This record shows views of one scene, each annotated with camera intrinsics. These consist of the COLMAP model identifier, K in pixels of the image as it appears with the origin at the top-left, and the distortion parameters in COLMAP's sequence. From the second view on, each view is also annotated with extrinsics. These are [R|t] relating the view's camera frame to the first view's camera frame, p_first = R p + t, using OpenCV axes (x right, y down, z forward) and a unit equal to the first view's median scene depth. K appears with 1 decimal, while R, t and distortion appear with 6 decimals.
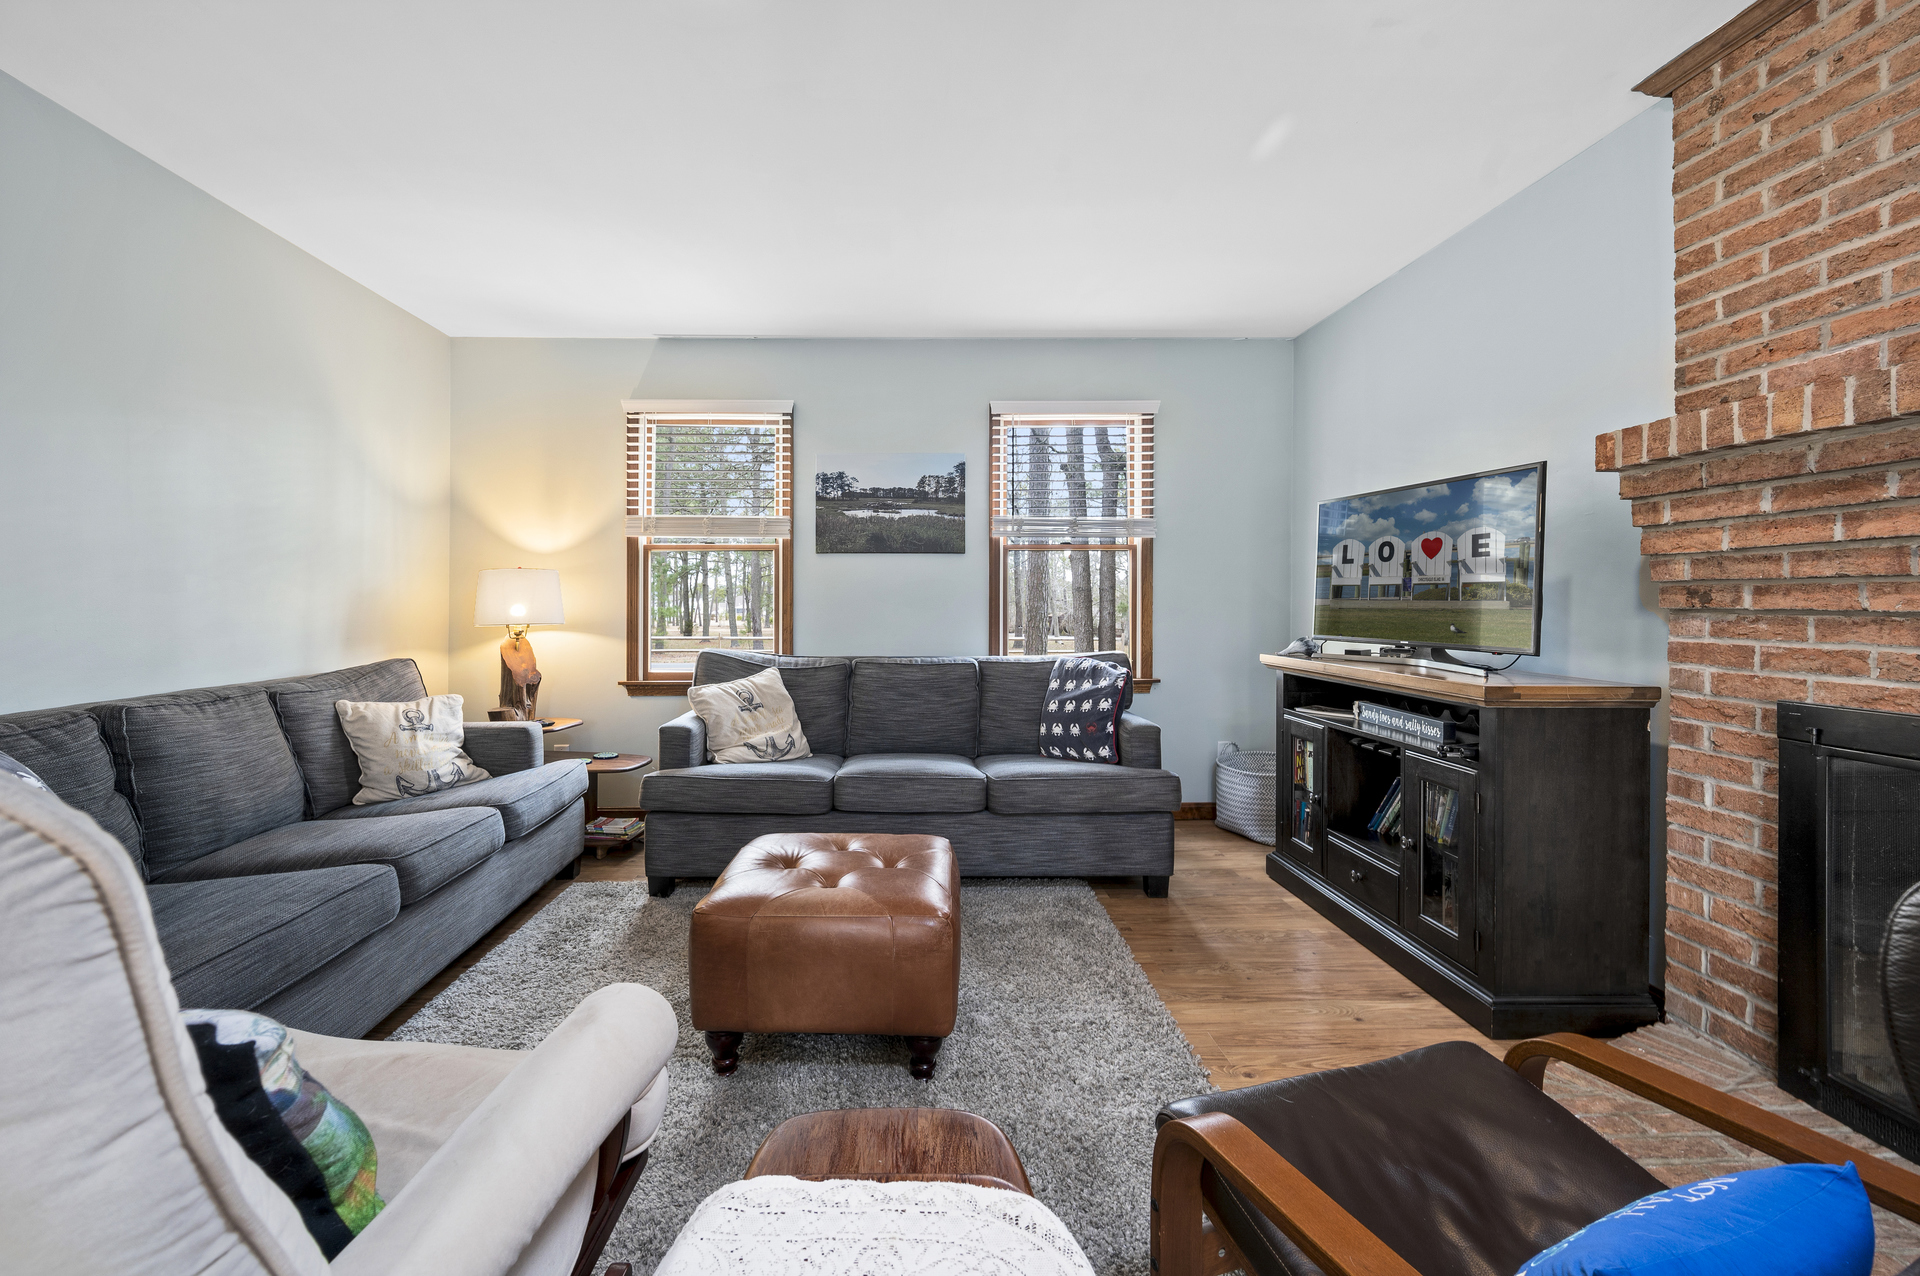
lens RADIAL K [[789.8, 0, 894.5], [0, 789.8, 605.5], [0, 0, 1]] dist [0.000534, -0.000082]
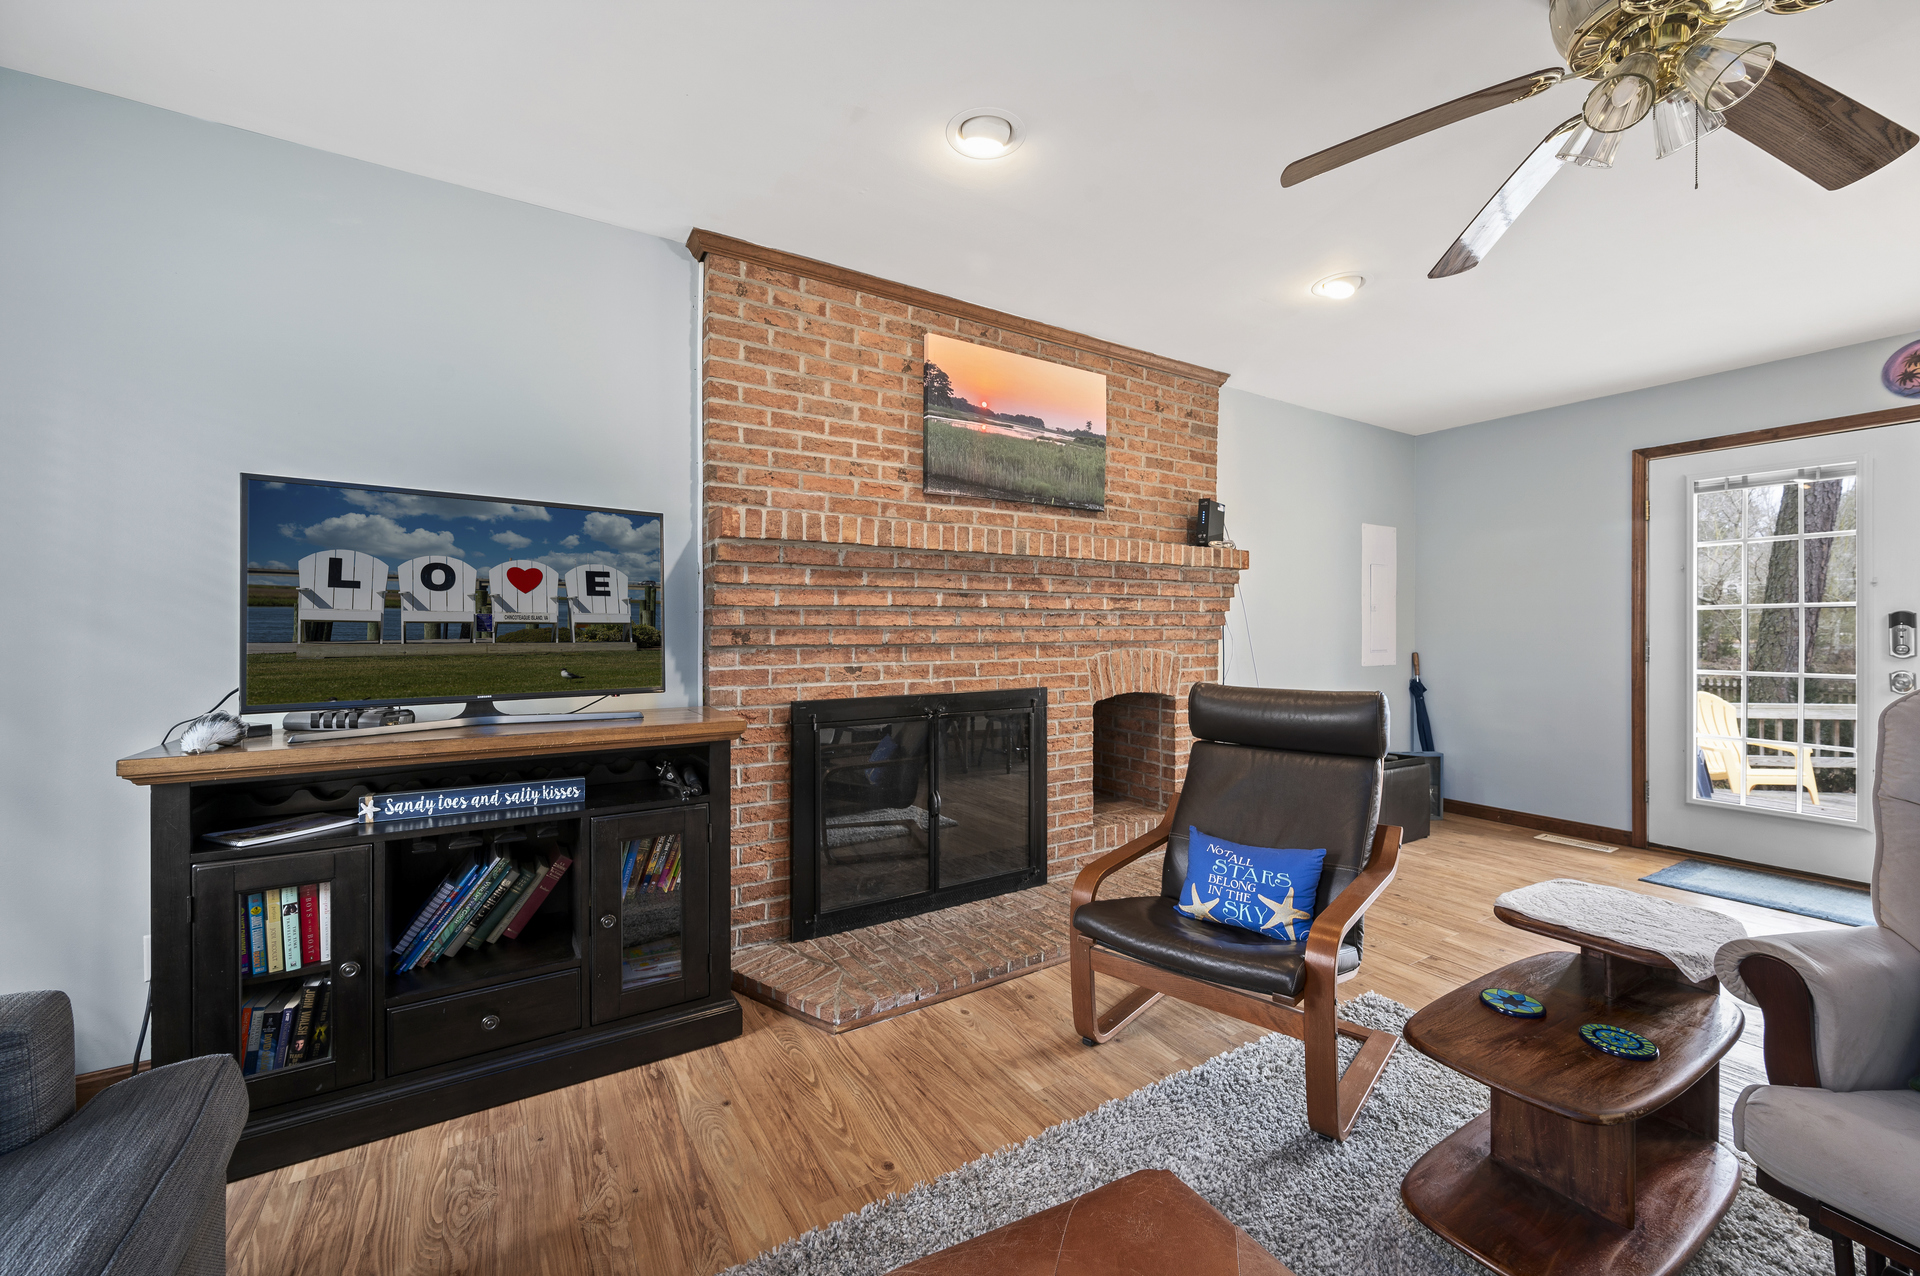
lens RADIAL K [[761.0, 0, 961.1], [0, 761.0, 628.9], [0, 0, 1]] dist [0.001403, 0.000434]
pose [[-0.528803, -0.006270, 0.848721, -0.252367], [0.002693, 0.999955, 0.009065, -0.027363], [-0.848740, 0.007079, -0.528763, 1.047901]]
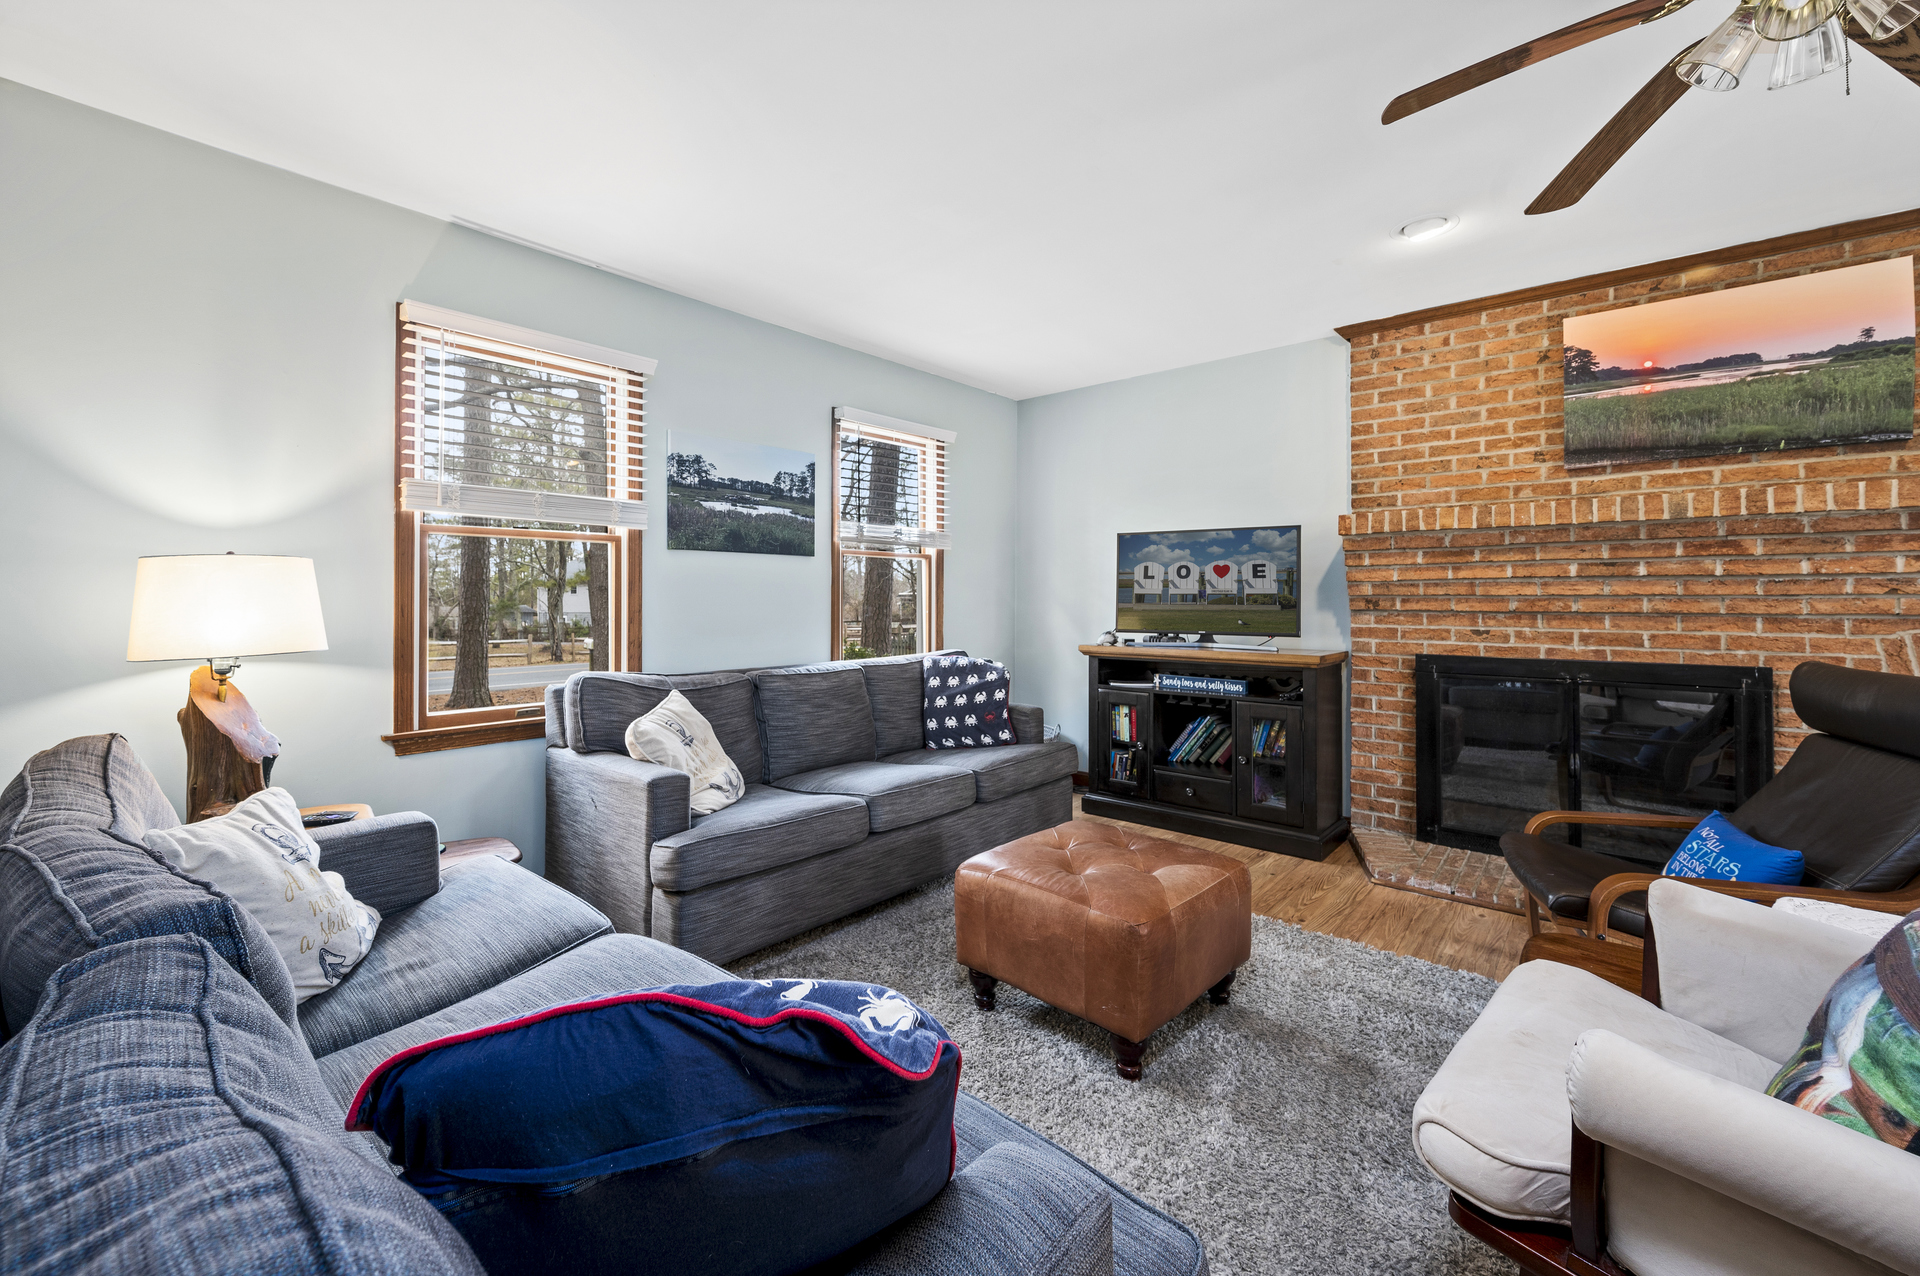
lens RADIAL K [[780.8, 0, 960.7], [0, 780.8, 593.5], [0, 0, 1]] dist [0.000184, -0.000053]
pose [[0.658921, 0.003658, 0.752203, -0.834001], [0.004815, 0.999947, -0.009081, -0.017134], [-0.752197, 0.009606, 0.658868, 0.374839]]
